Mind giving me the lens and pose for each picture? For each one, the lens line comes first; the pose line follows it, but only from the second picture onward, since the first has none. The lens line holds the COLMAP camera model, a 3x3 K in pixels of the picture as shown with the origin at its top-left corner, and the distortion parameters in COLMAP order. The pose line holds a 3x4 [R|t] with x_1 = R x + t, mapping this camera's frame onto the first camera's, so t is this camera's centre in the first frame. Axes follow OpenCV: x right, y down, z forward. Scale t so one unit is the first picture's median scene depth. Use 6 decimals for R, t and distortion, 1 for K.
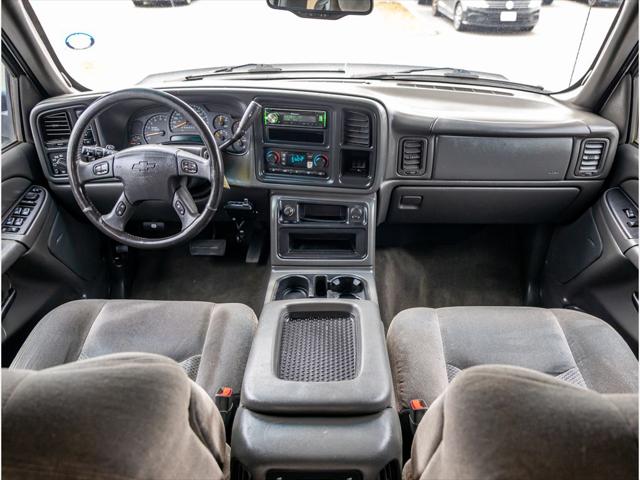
lens RADIAL K [[477.6, 0, 318.6], [0, 477.6, 240.9], [0, 0, 1]] dist [-0.054044, 0.040987]
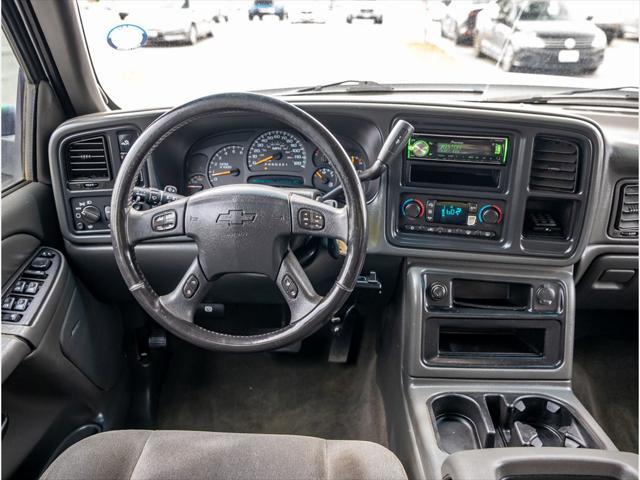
lens RADIAL K [[563.6, 0, 319.5], [0, 563.6, 241.4], [0, 0, 1]] dist [-0.043680, 0.046826]
pose [[0.999706, 0.008973, -0.022545, -0.210597], [-0.011886, 0.991098, -0.132604, -0.027622], [0.021154, 0.132832, 0.990913, 0.244087]]
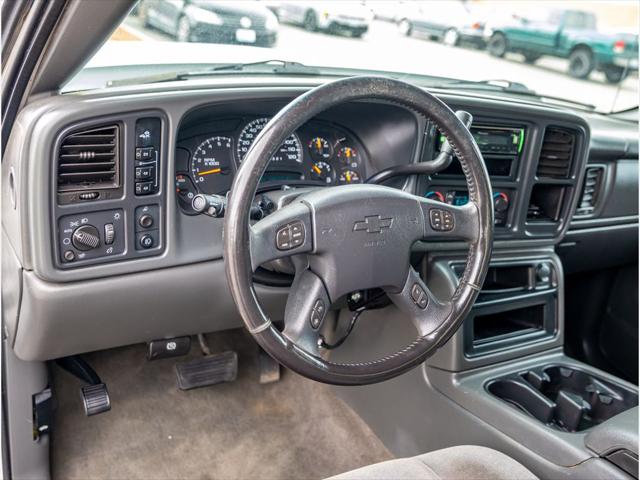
lens RADIAL K [[619.5, 0, 318.8], [0, 619.5, 234.7], [0, 0, 1]] dist [-0.004902, 0.000000]
pose [[0.856675, -0.081365, 0.509399, -0.665927], [0.146699, 0.985137, -0.089355, -0.082013], [-0.494558, 0.151276, 0.855878, 0.384715]]
